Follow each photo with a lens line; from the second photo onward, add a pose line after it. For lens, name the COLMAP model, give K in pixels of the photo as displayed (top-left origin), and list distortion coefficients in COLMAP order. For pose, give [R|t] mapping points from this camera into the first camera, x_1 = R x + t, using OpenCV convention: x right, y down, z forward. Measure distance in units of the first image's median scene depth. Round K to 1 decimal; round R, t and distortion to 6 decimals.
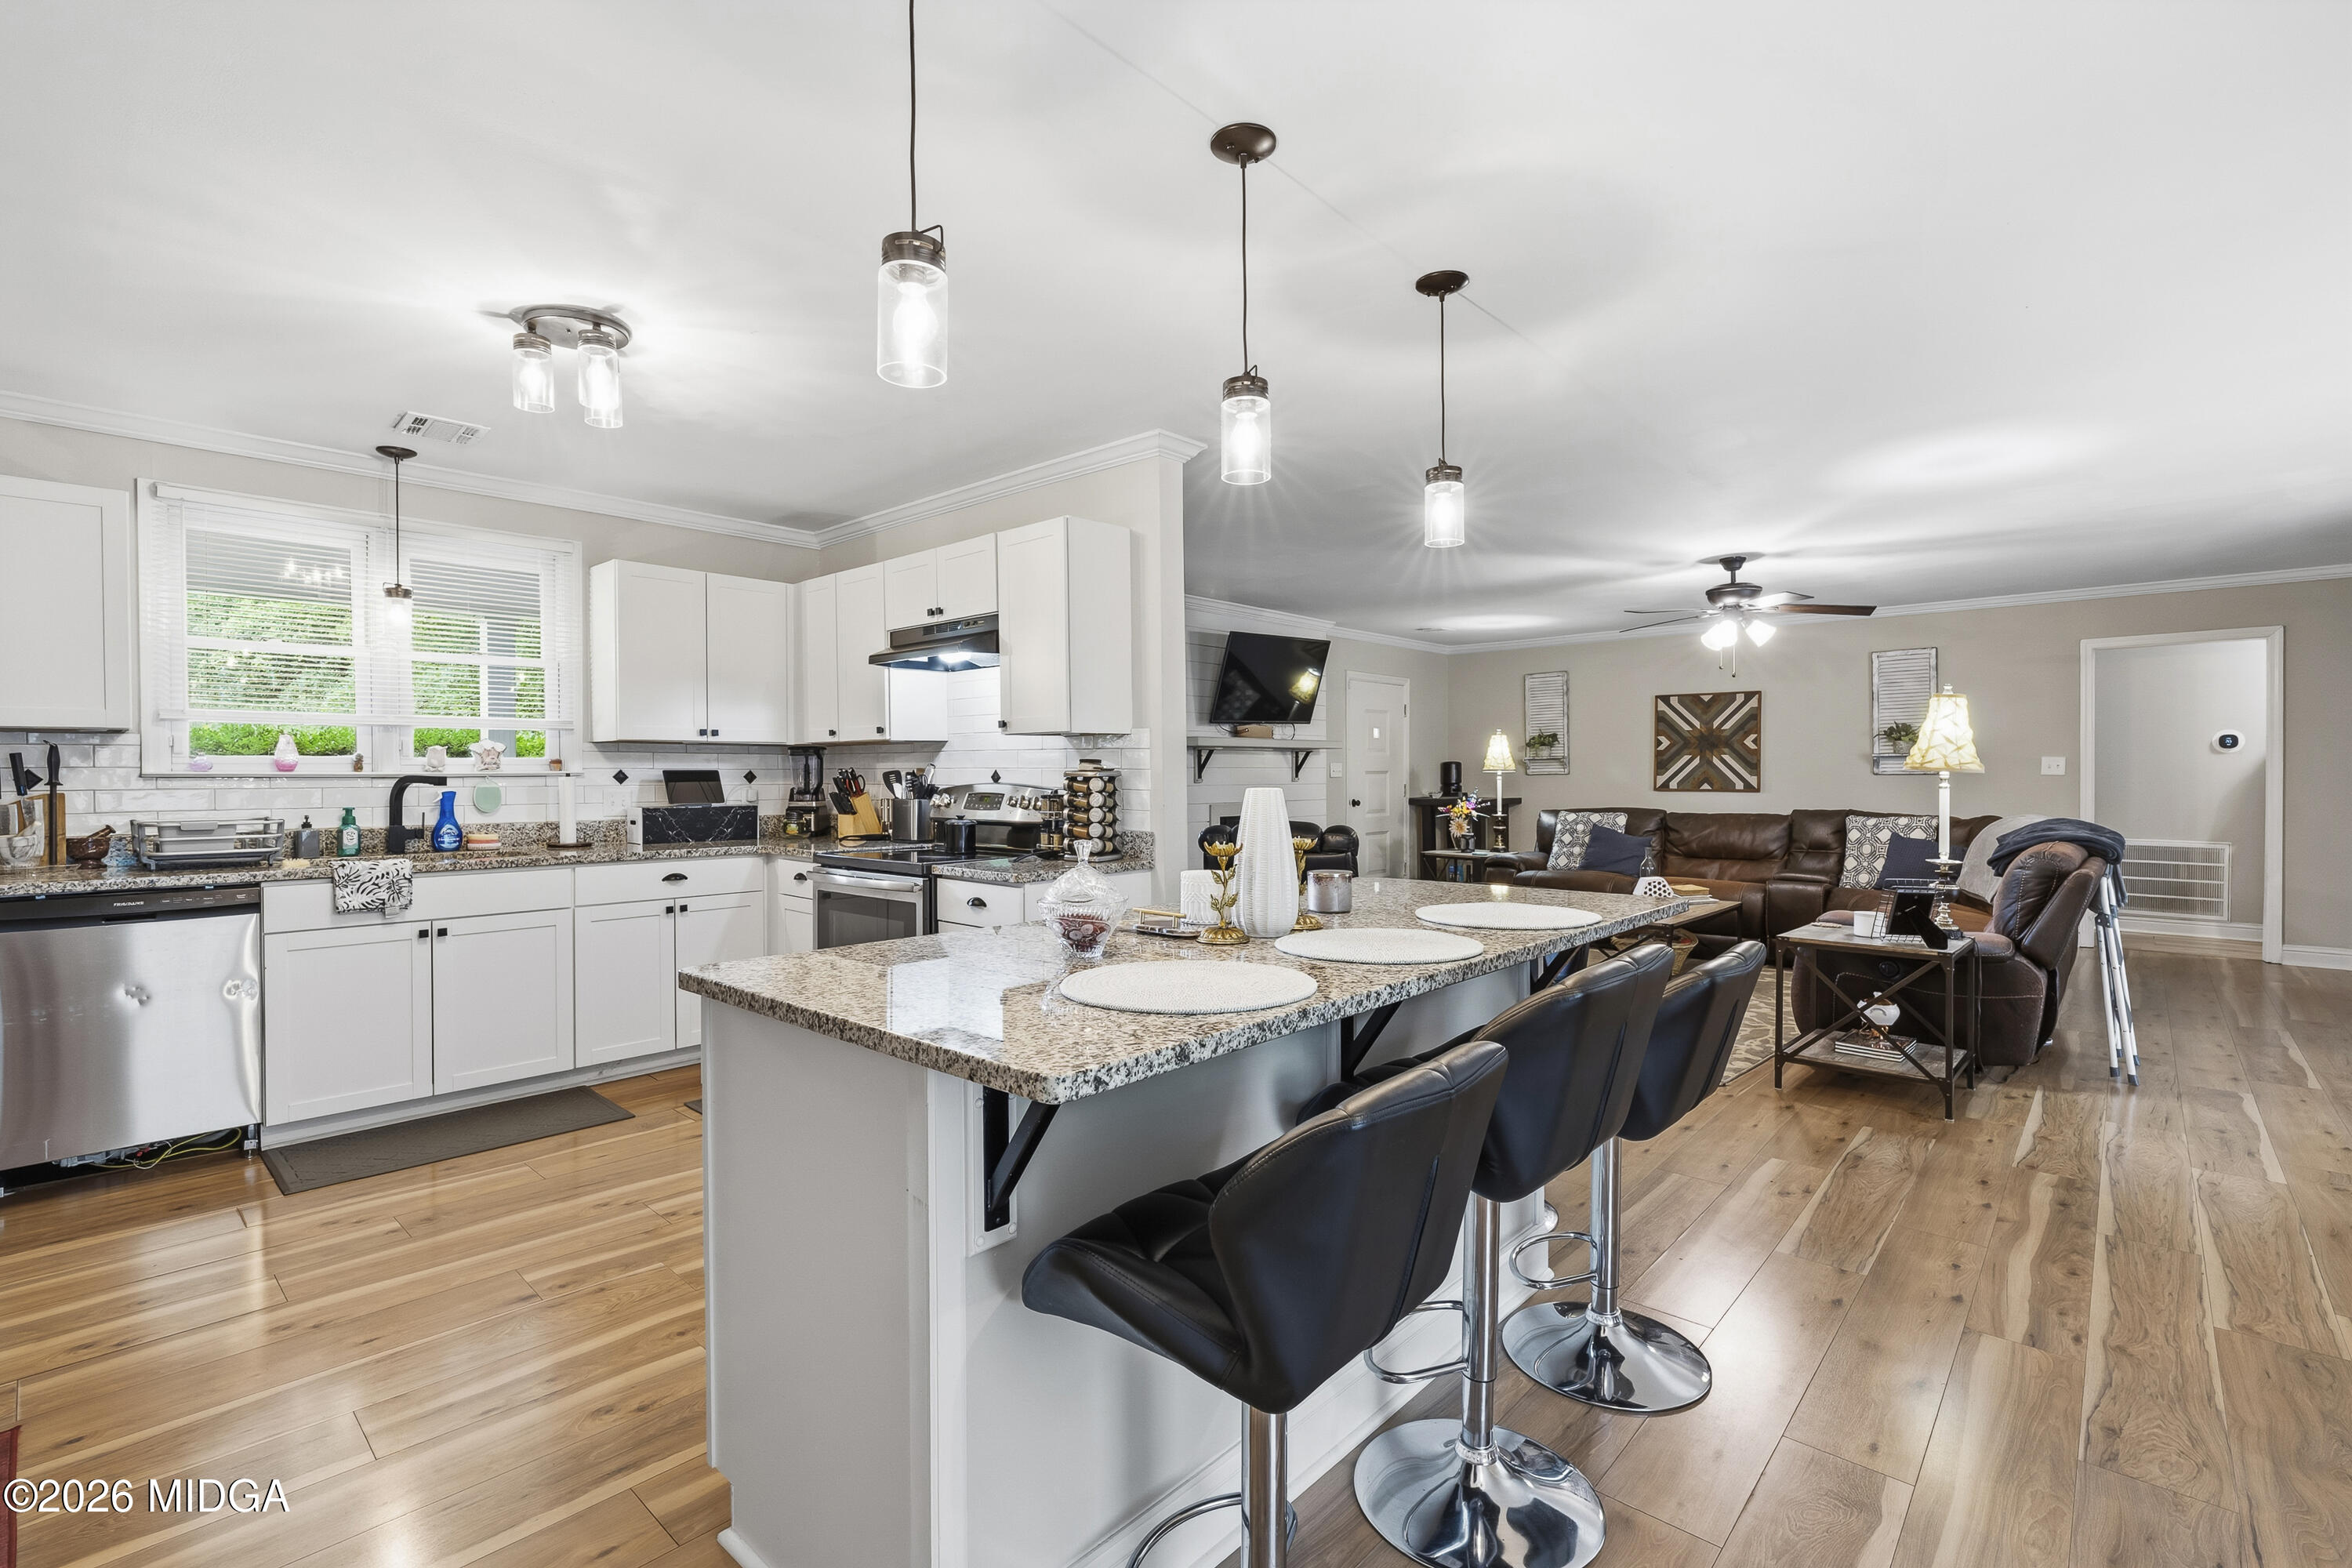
lens RADIAL K [[1053.1, 0, 1168.2], [0, 1053.1, 782.2], [0, 0, 1]] dist [-0.005338, 0.000491]
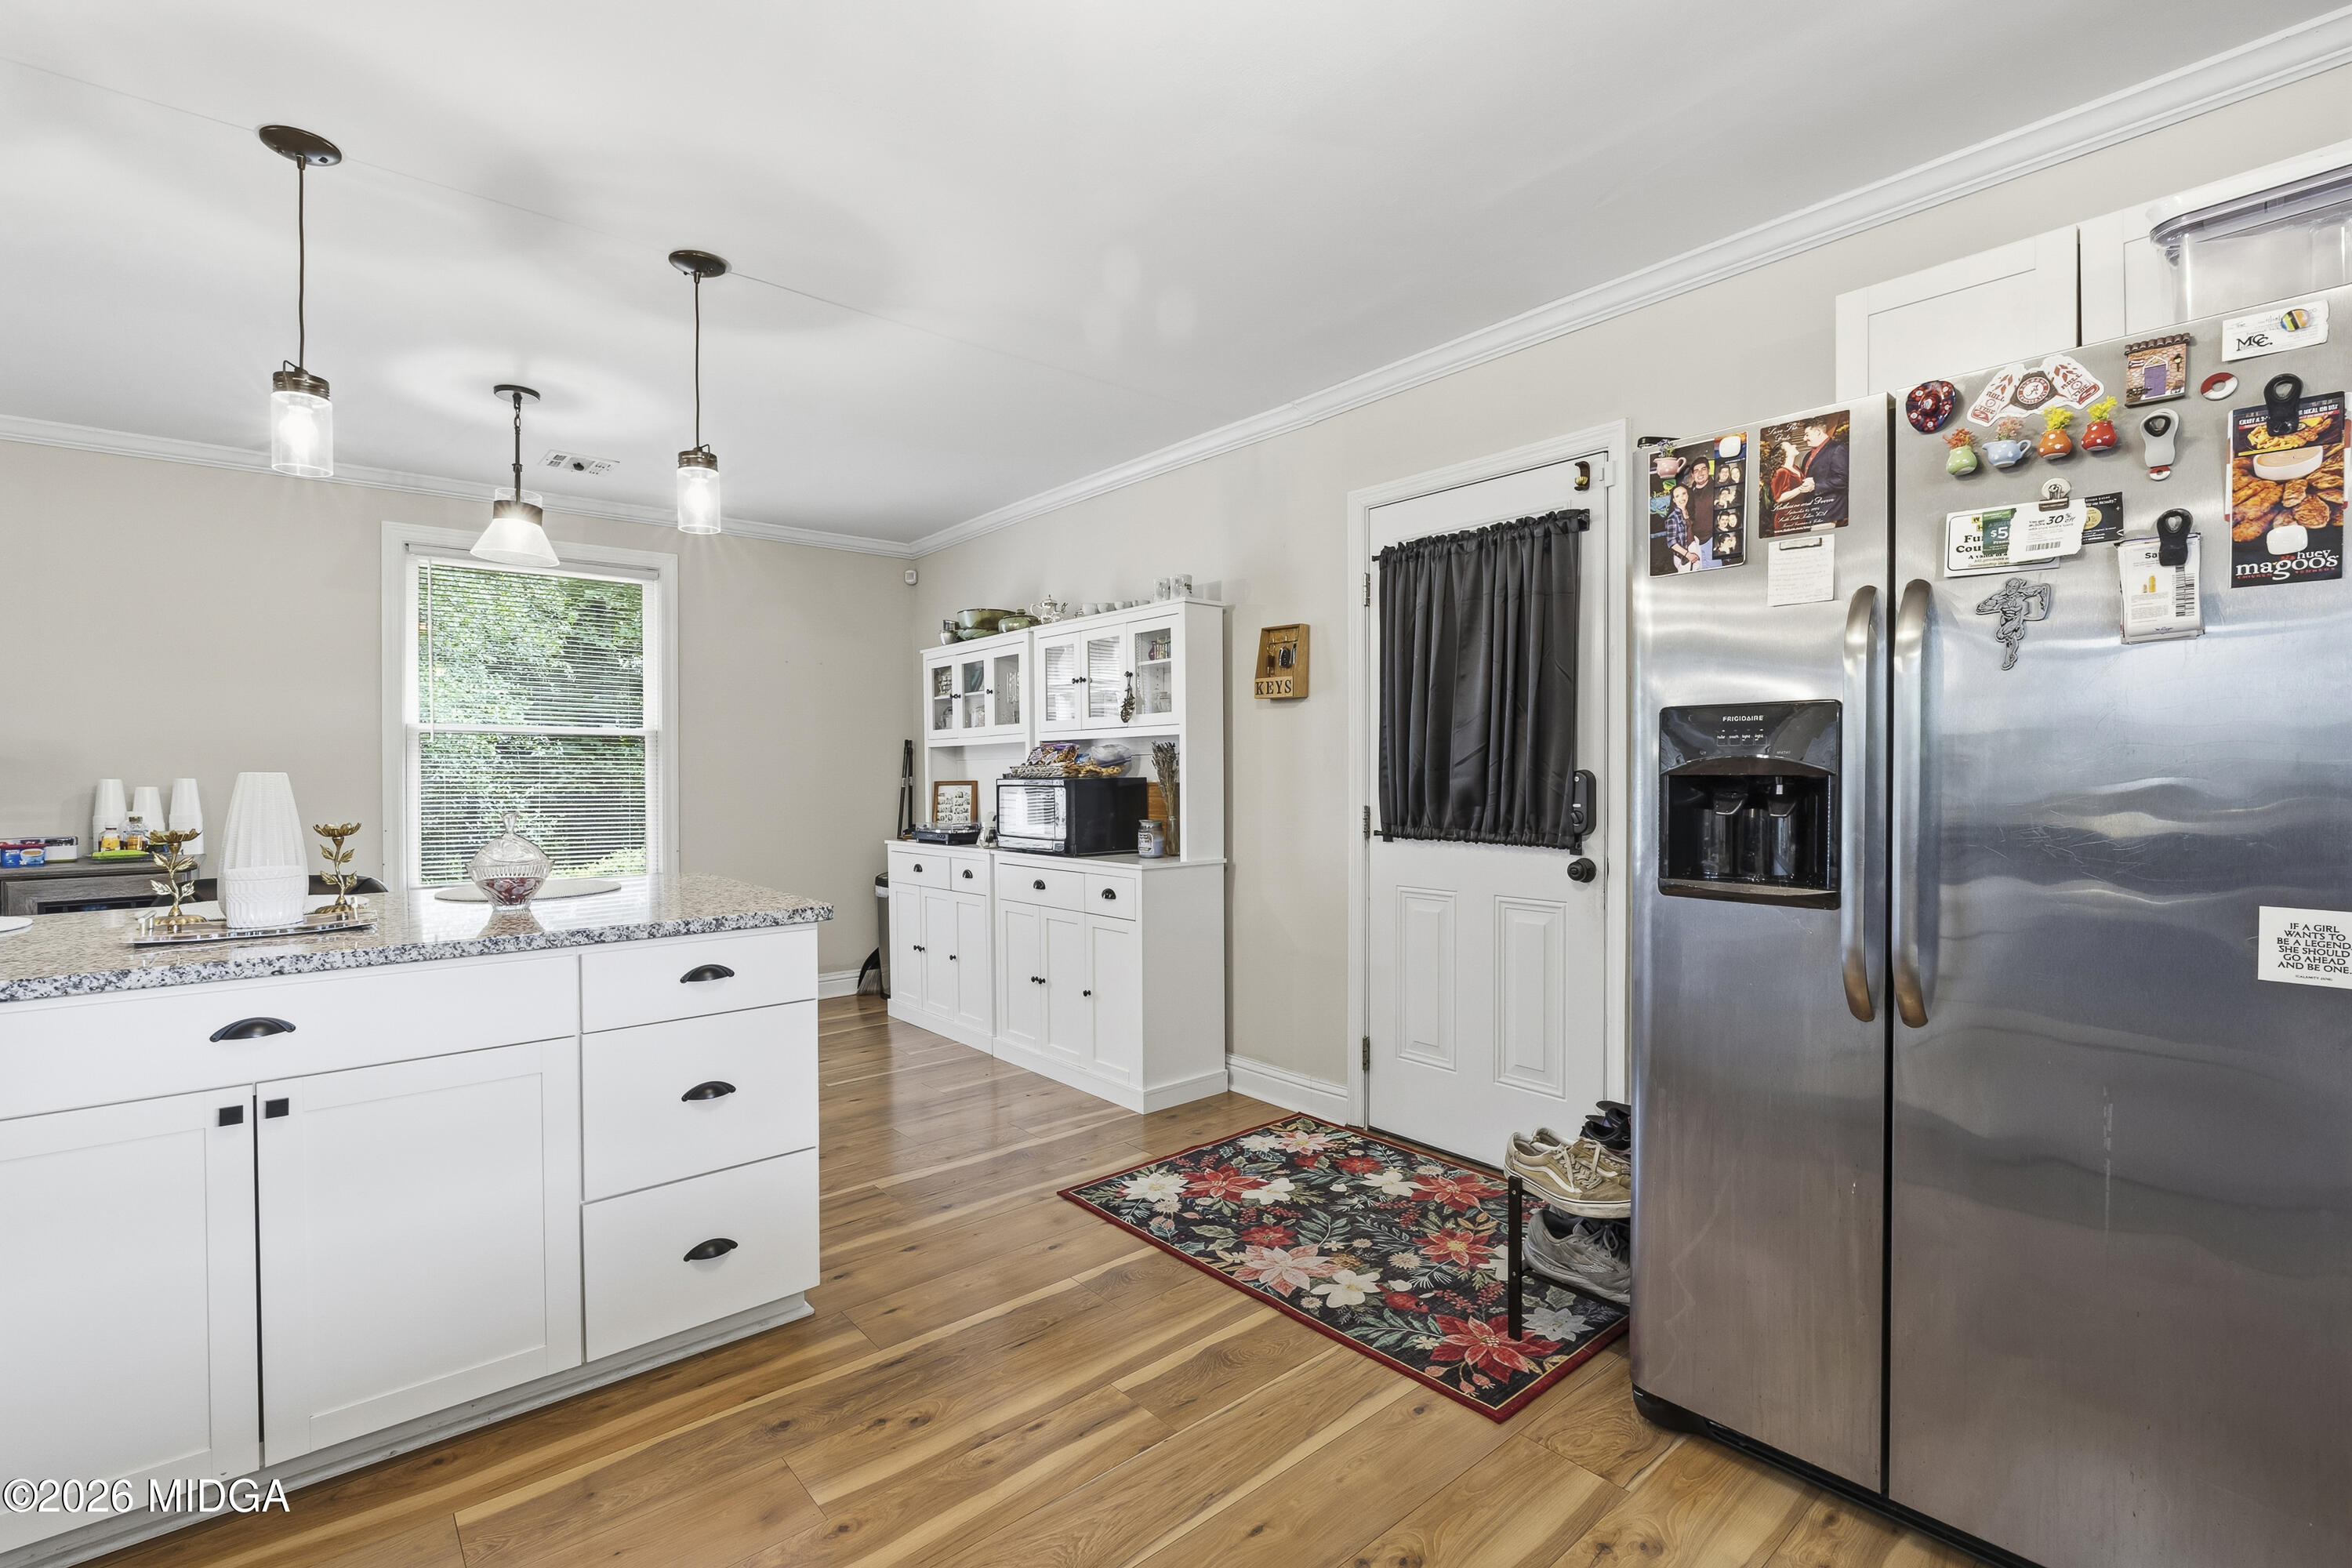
lens RADIAL K [[1053.1, 0, 1168.2], [0, 1053.1, 782.2], [0, 0, 1]] dist [-0.005338, 0.000491]
pose [[-0.992338, 0.006688, 0.123373, -0.221940], [0.009011, 0.999792, 0.018281, 0.002447], [-0.123225, 0.019253, -0.992192, 0.479042]]
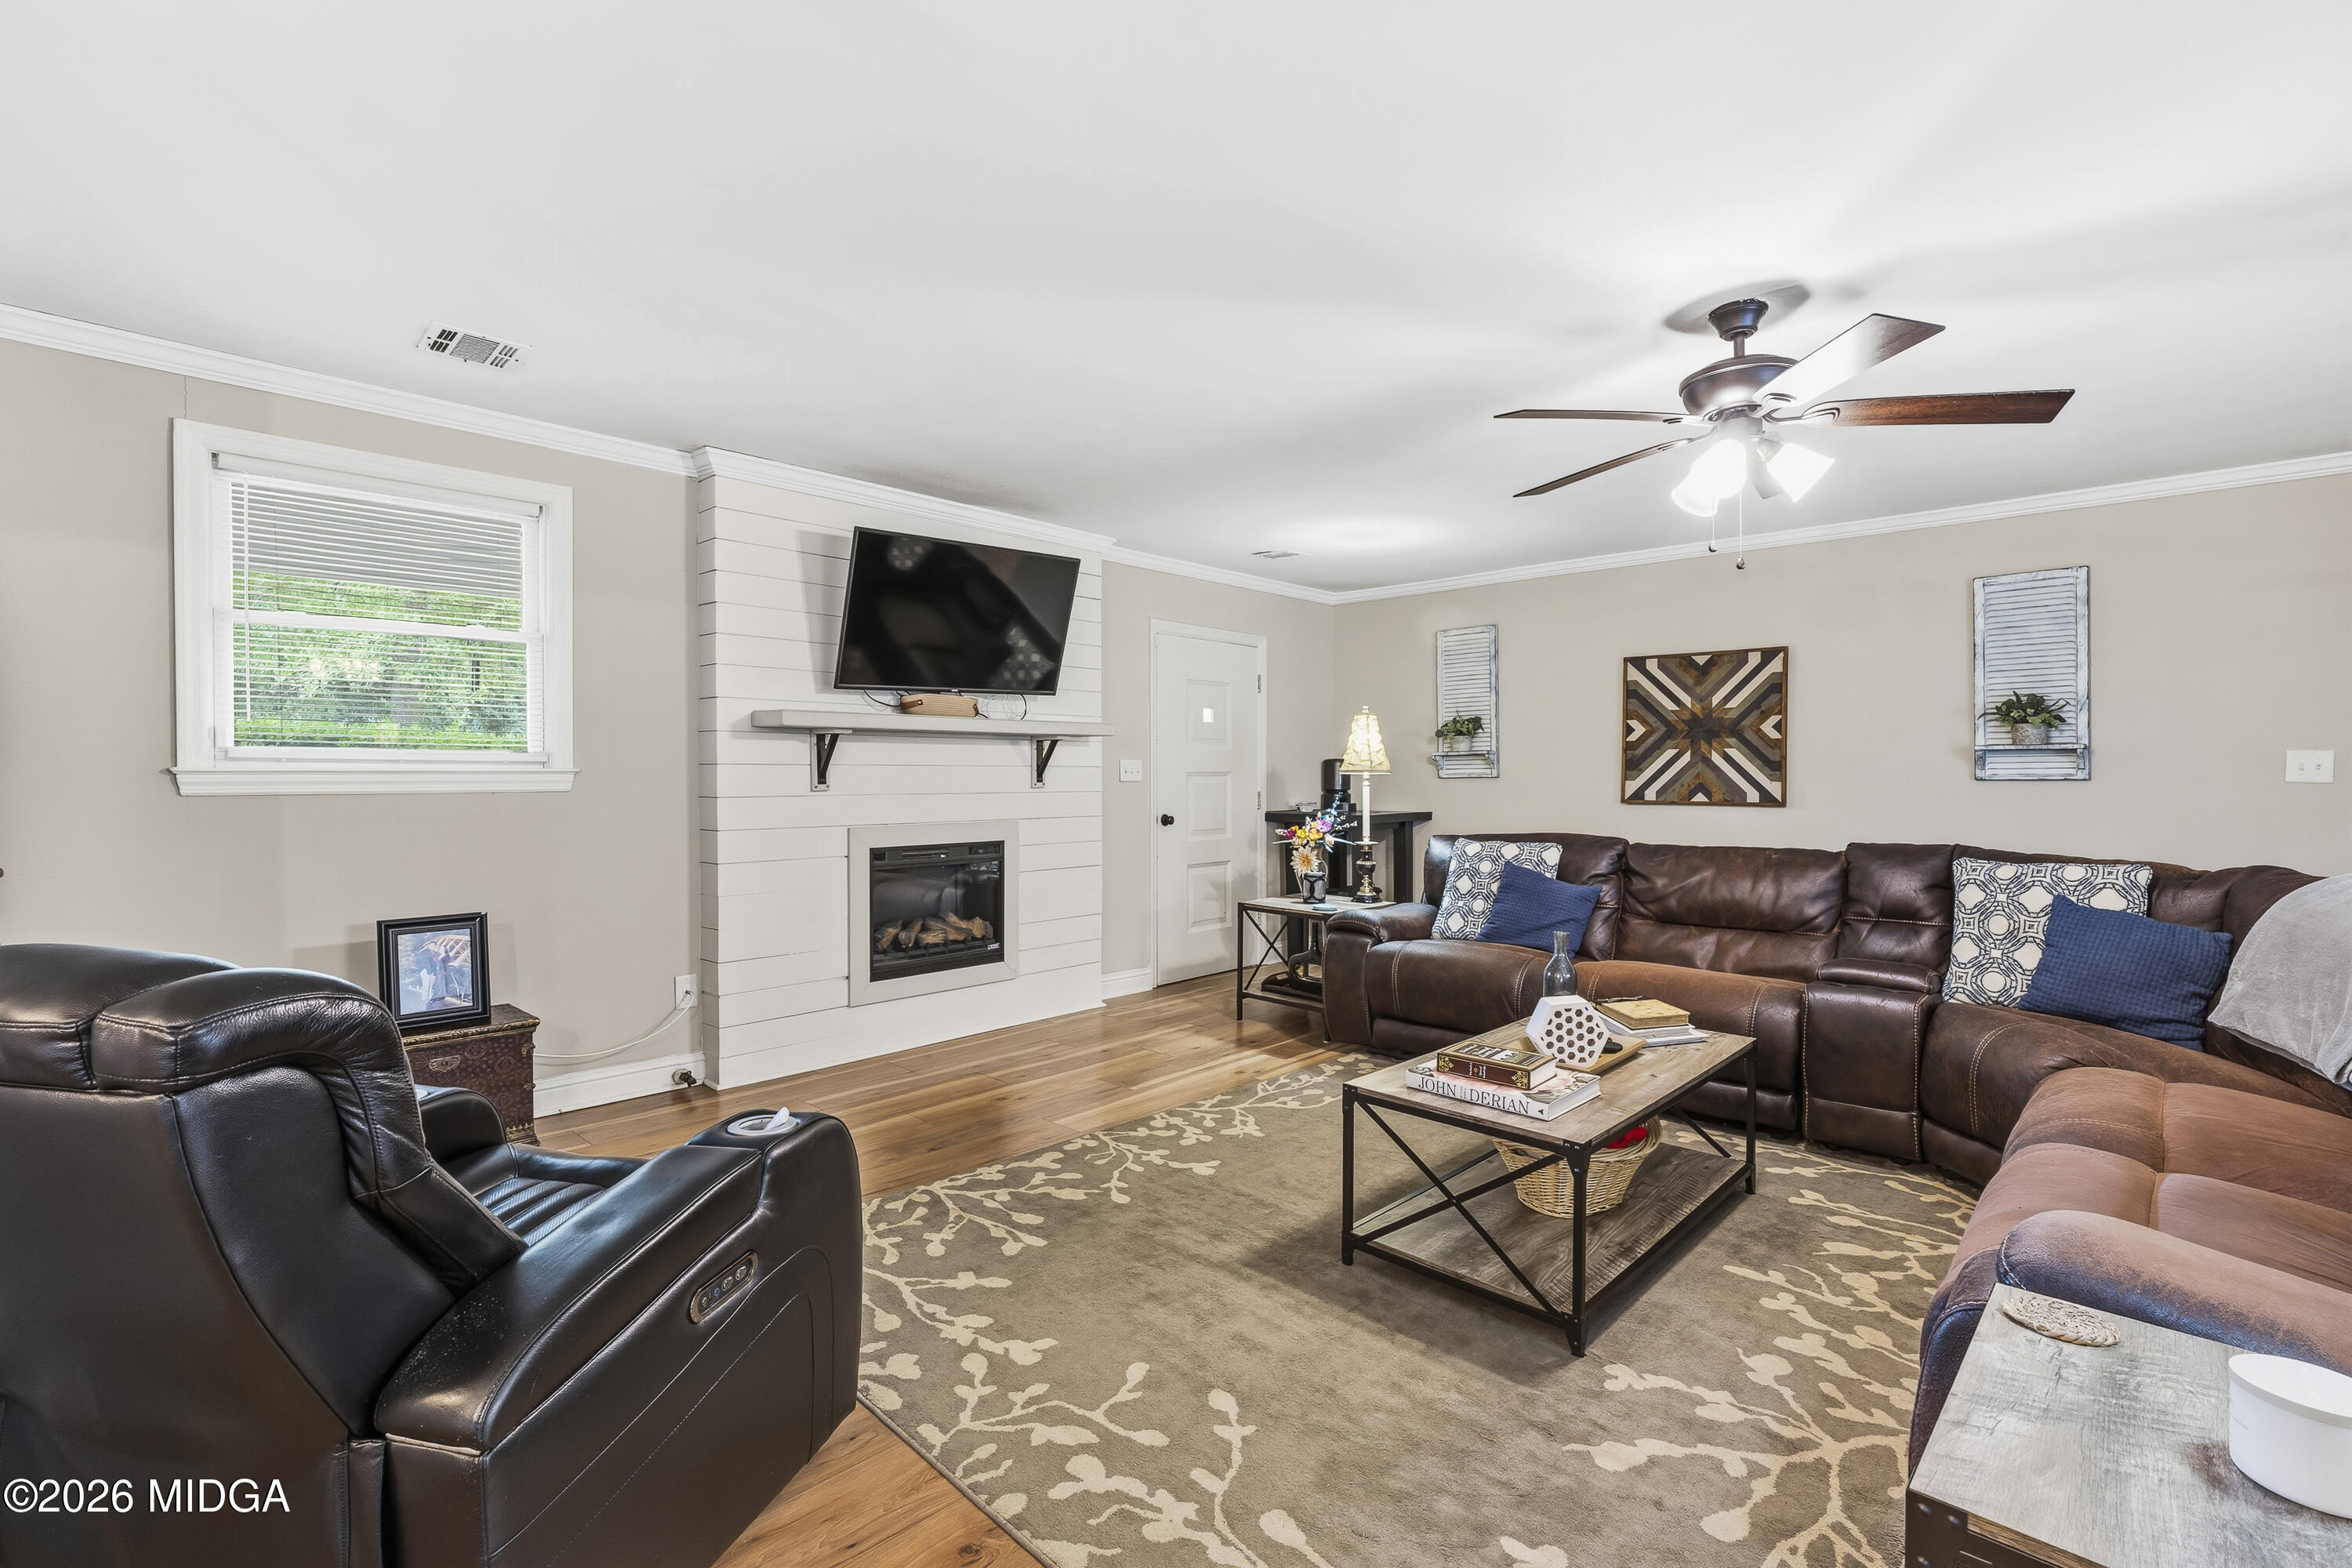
lens RADIAL K [[1053.1, 0, 1168.2], [0, 1053.1, 782.2], [0, 0, 1]] dist [-0.005338, 0.000491]
pose [[0.999936, 0.003479, -0.010746, 0.209908], [-0.003491, 0.999993, -0.001130, -0.003723], [0.010742, 0.001167, 0.999942, 0.385033]]
